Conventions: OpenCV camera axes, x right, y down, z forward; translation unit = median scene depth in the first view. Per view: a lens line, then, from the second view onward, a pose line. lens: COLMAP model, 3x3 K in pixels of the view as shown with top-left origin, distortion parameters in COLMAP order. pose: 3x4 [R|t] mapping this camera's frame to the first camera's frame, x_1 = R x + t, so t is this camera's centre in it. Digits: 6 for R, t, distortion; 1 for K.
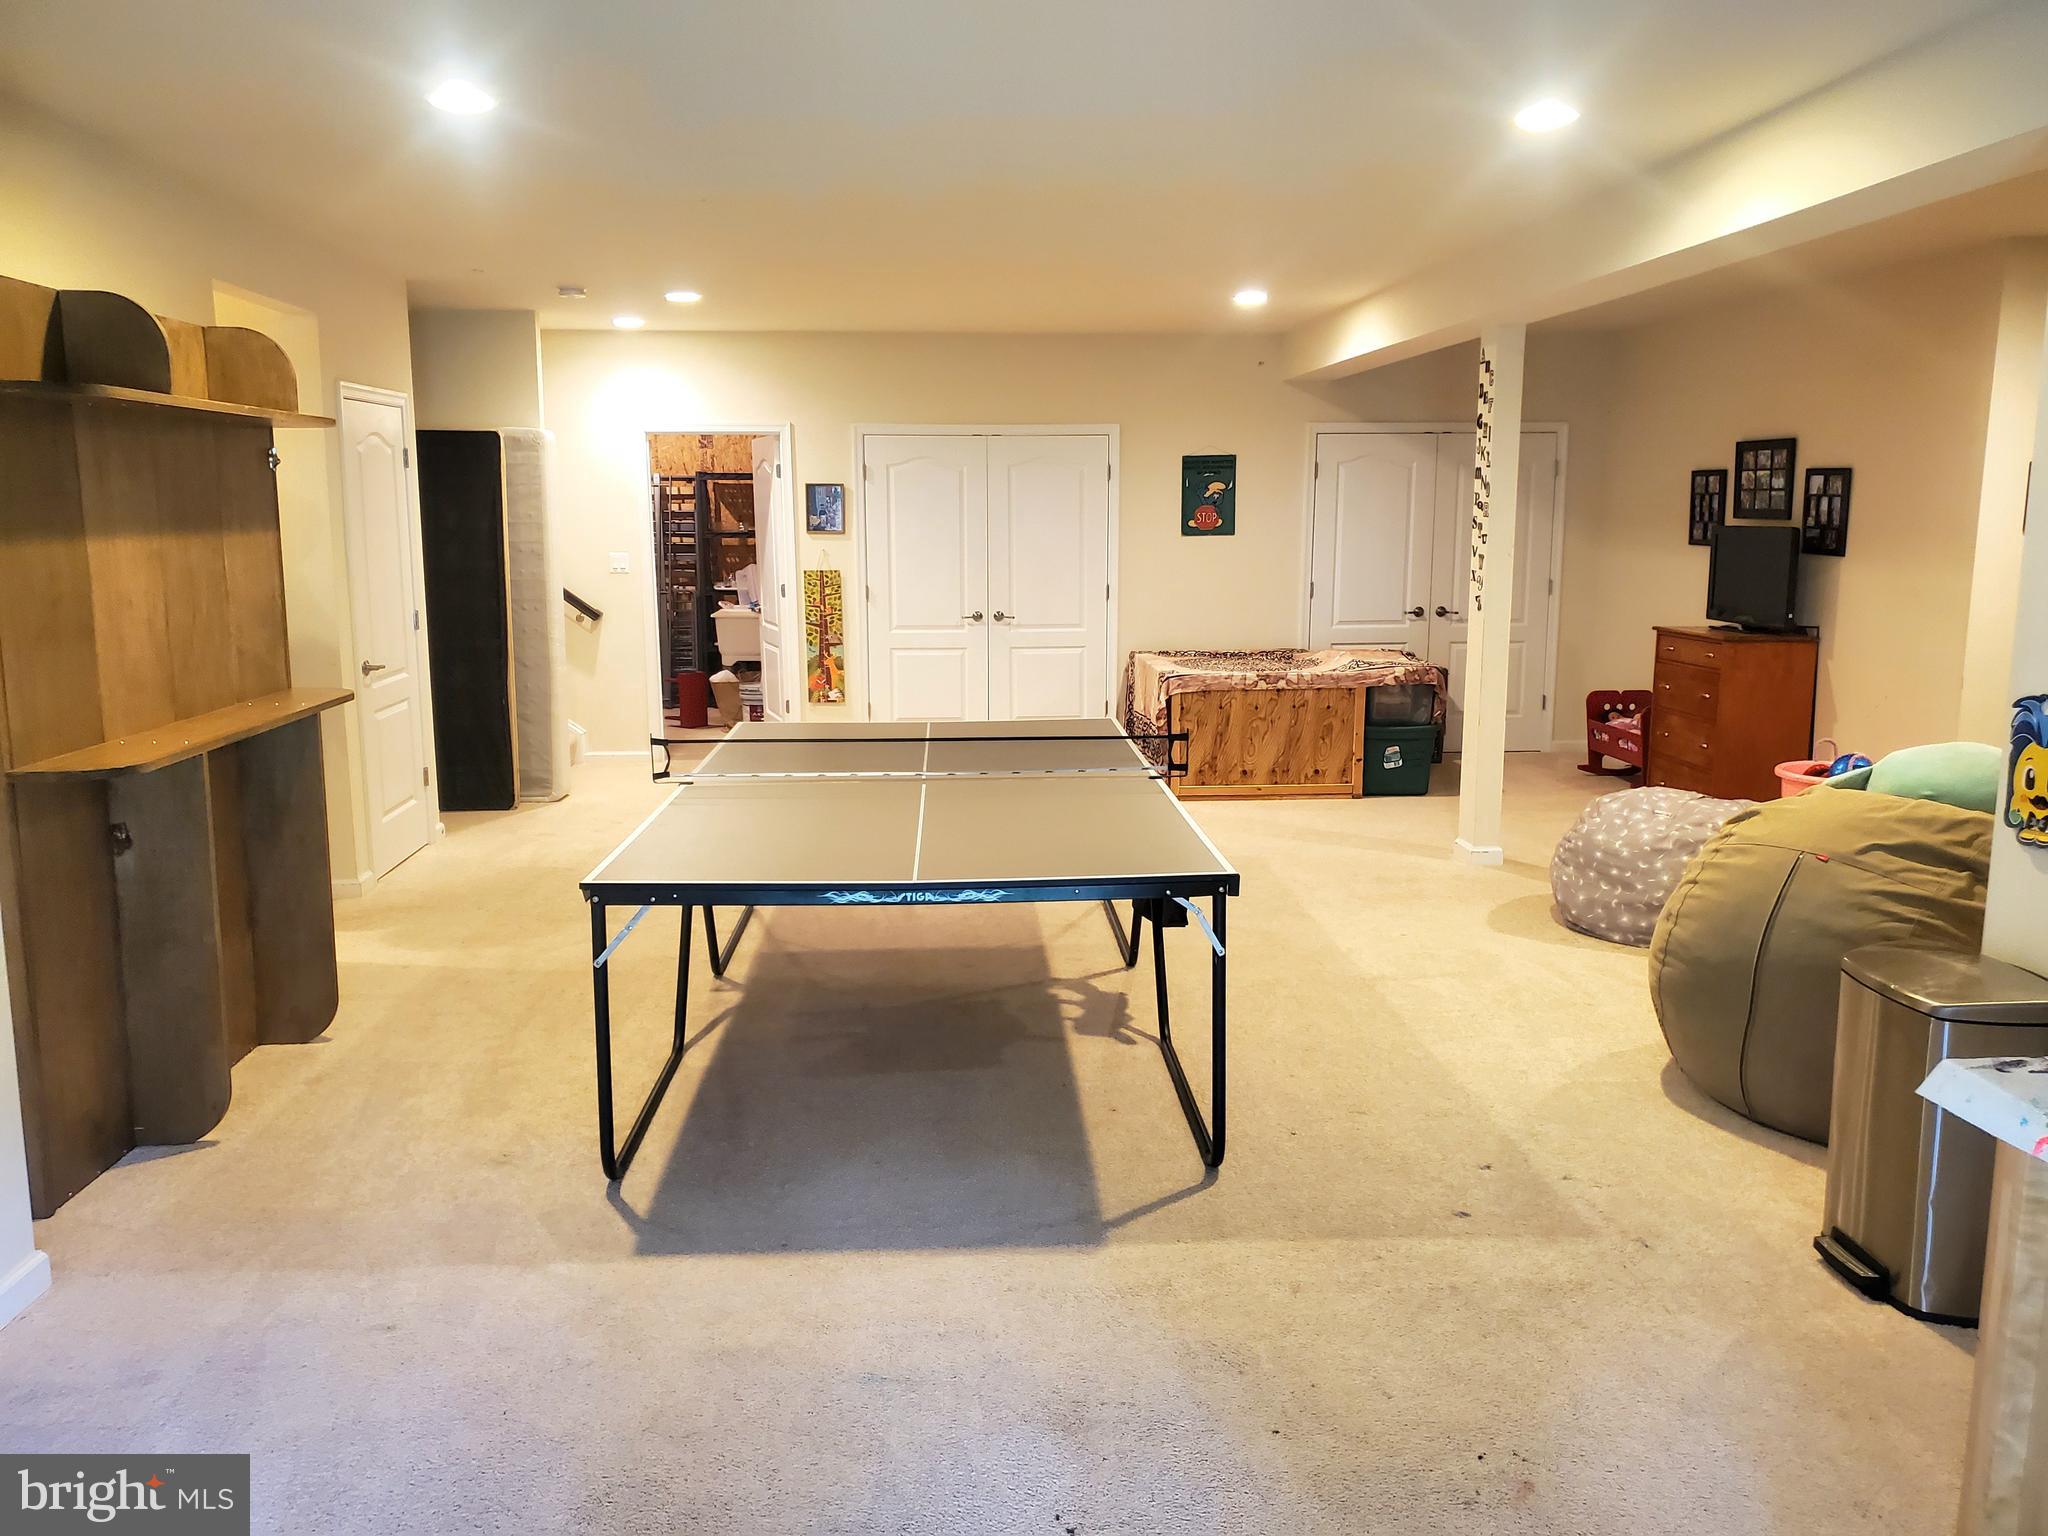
lens RADIAL K [[1588.7, 0, 1001.2], [0, 1588.7, 764.2], [0, 0, 1]] dist [0.032565, -0.002136]
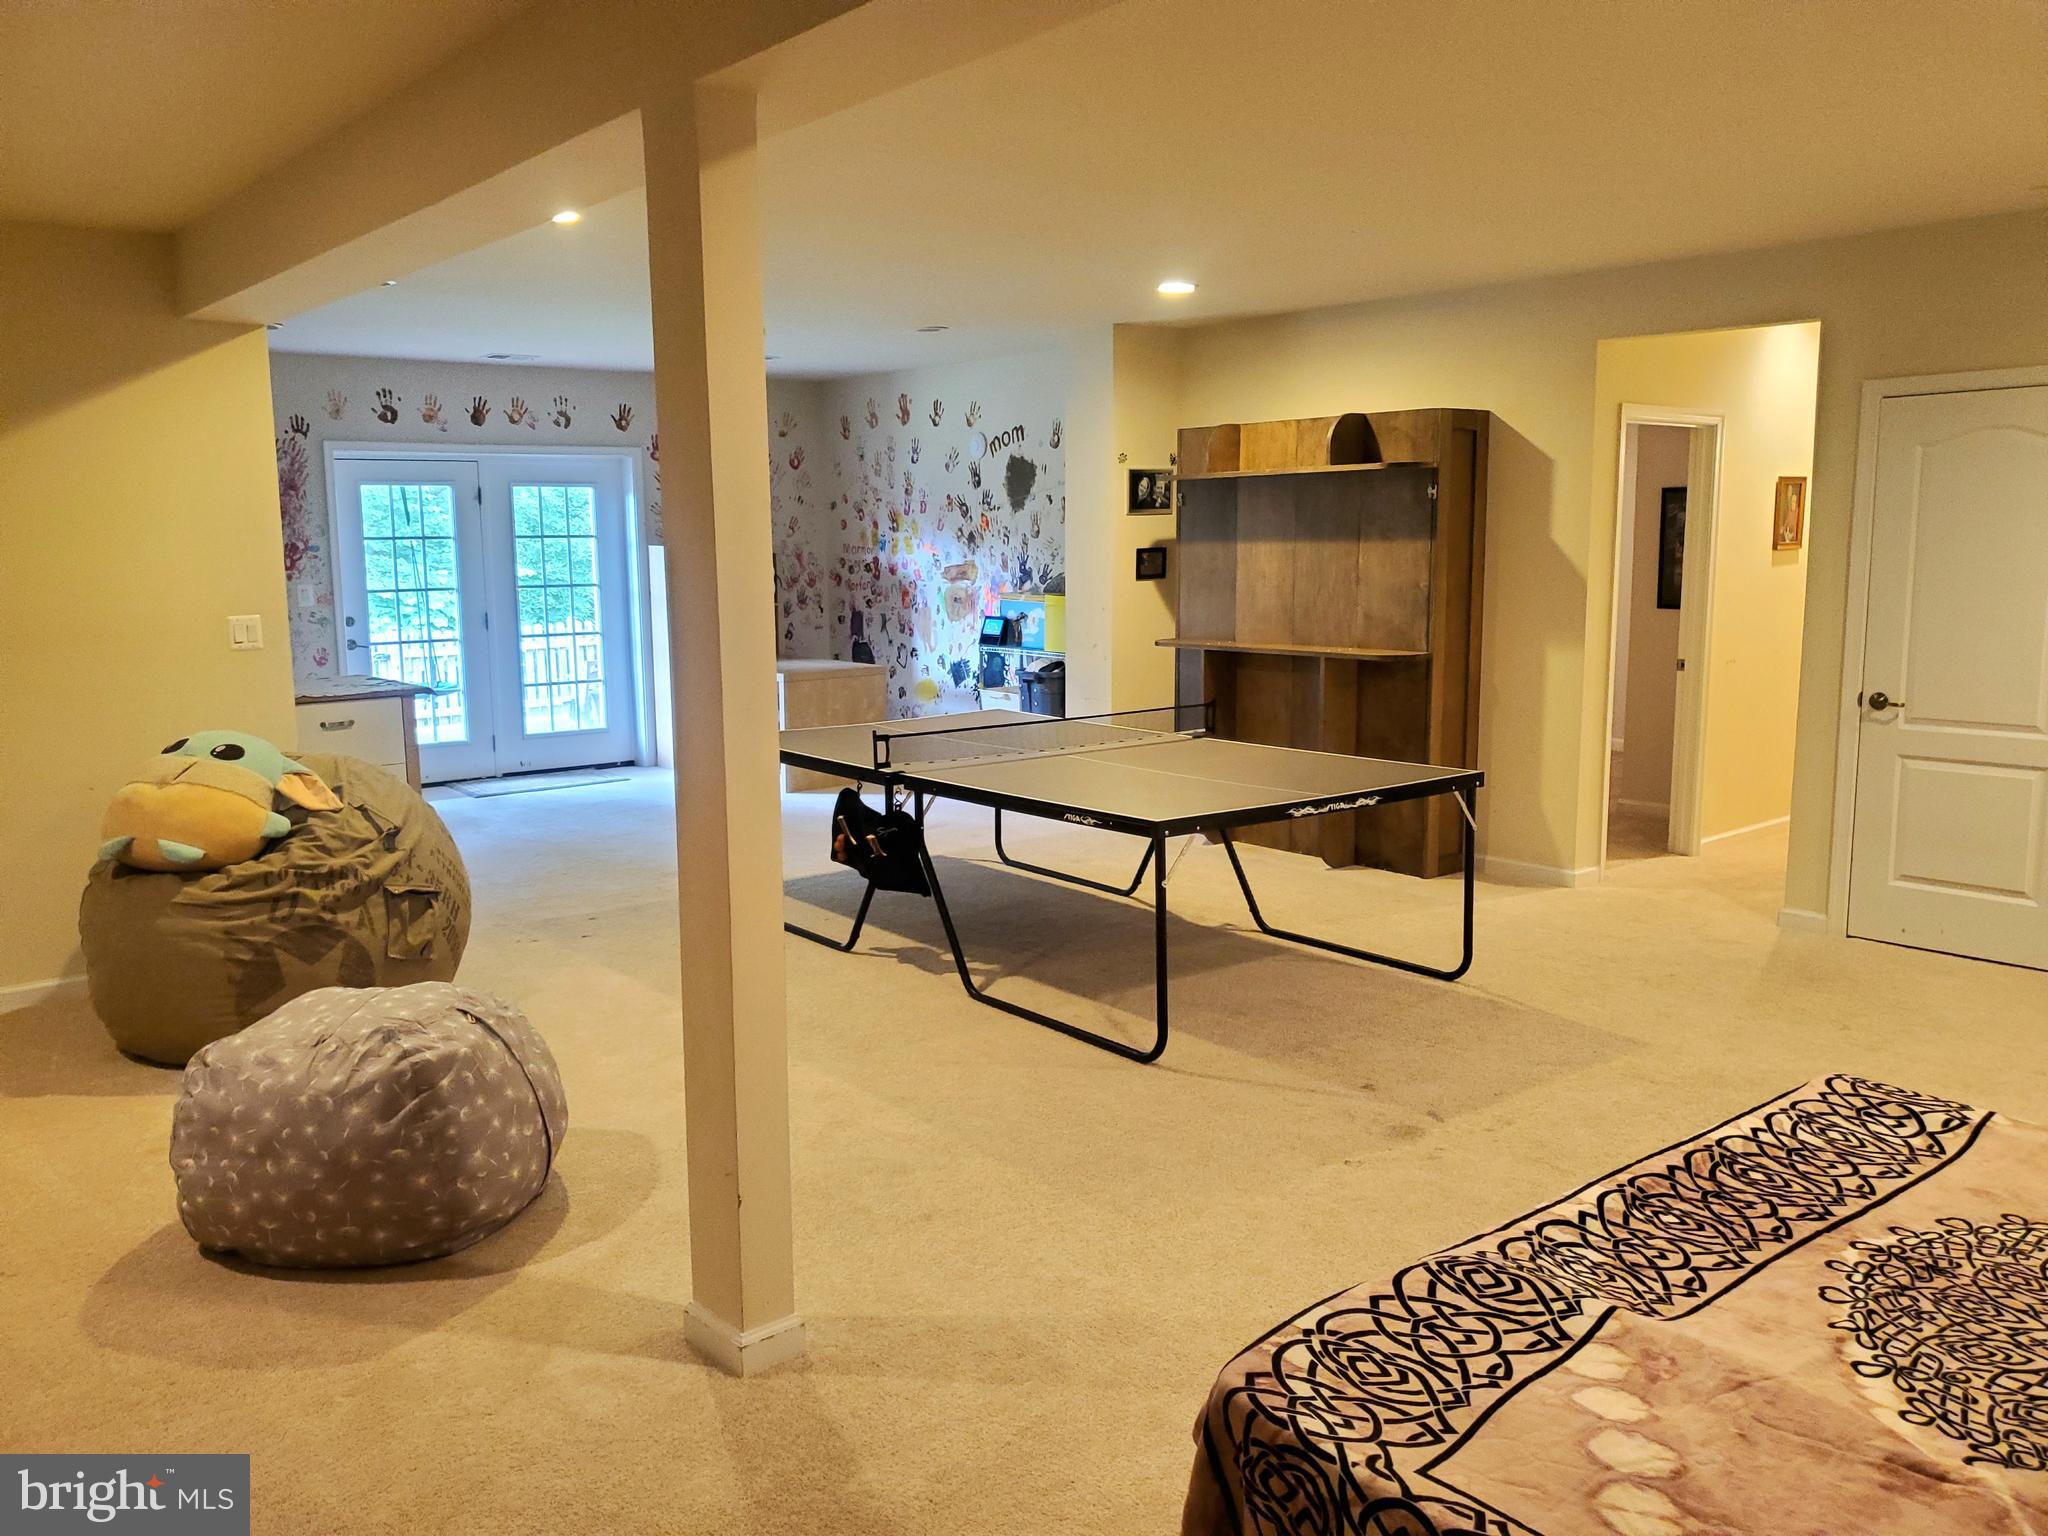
lens RADIAL K [[1588.7, 0, 1001.2], [0, 1588.7, 764.2], [0, 0, 1]] dist [0.032565, -0.002136]
pose [[-0.811793, 0.102741, -0.574837, 0.670004], [-0.072942, 0.958850, 0.274385, -0.306573], [0.579372, 0.264673, -0.770893, 1.865862]]
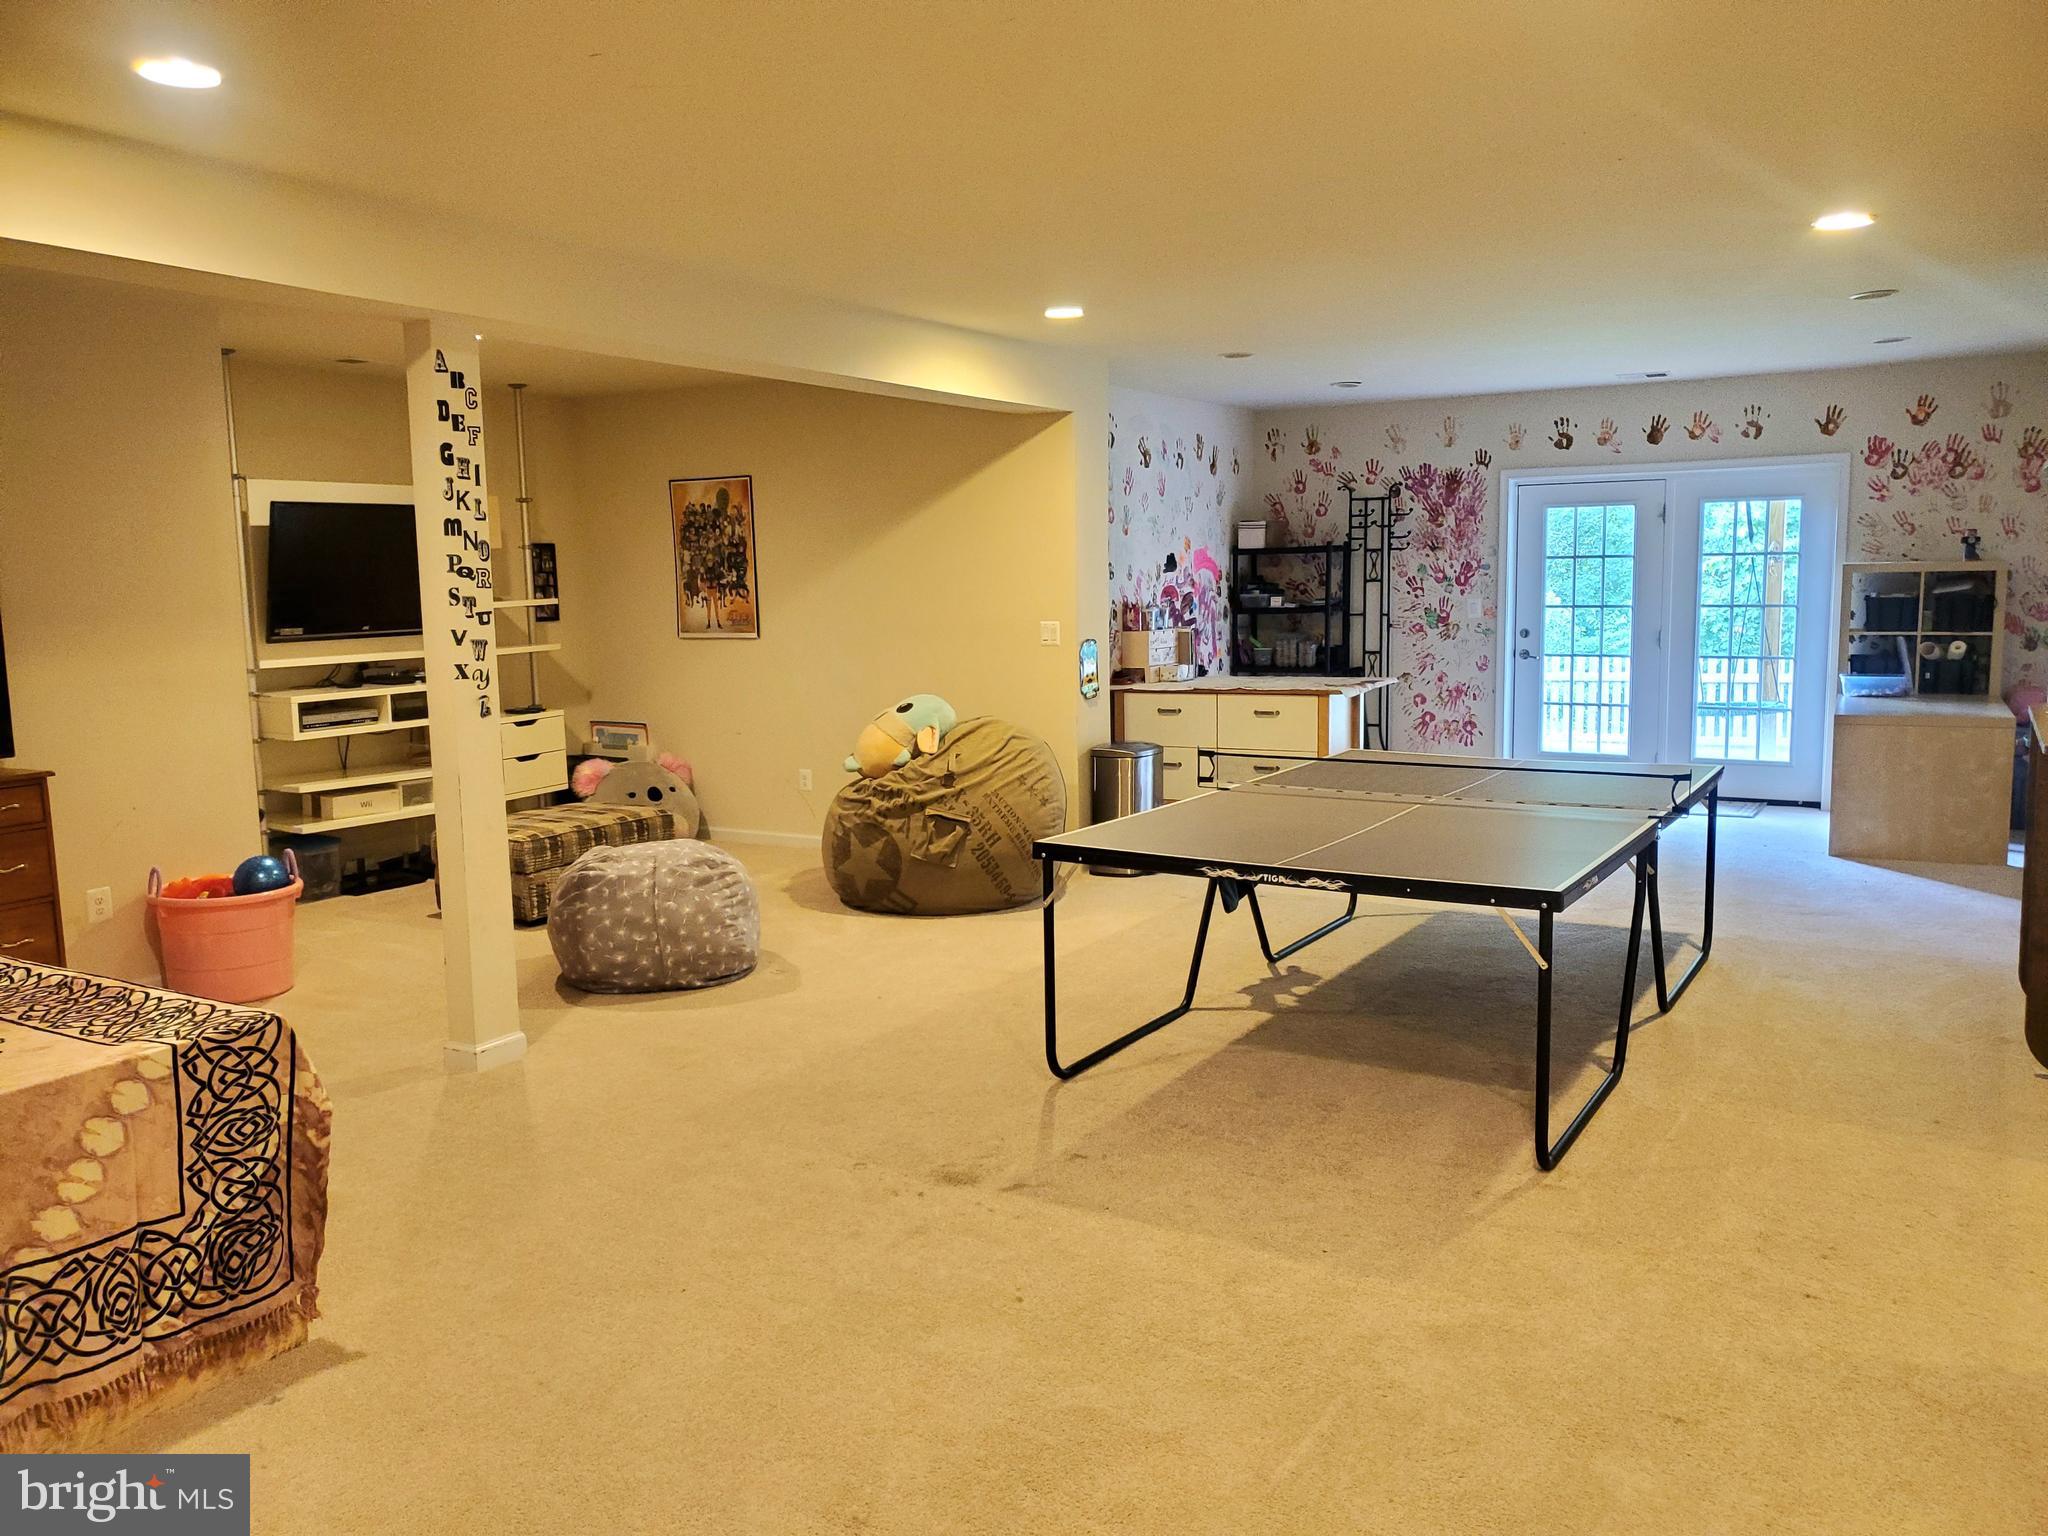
lens RADIAL K [[1588.7, 0, 1001.2], [0, 1588.7, 764.2], [0, 0, 1]] dist [0.032565, -0.002136]
pose [[-0.838365, -0.048497, 0.542948, -0.391099], [0.104675, 0.963175, 0.247662, -0.312032], [-0.534965, 0.264464, -0.802416, 1.978779]]
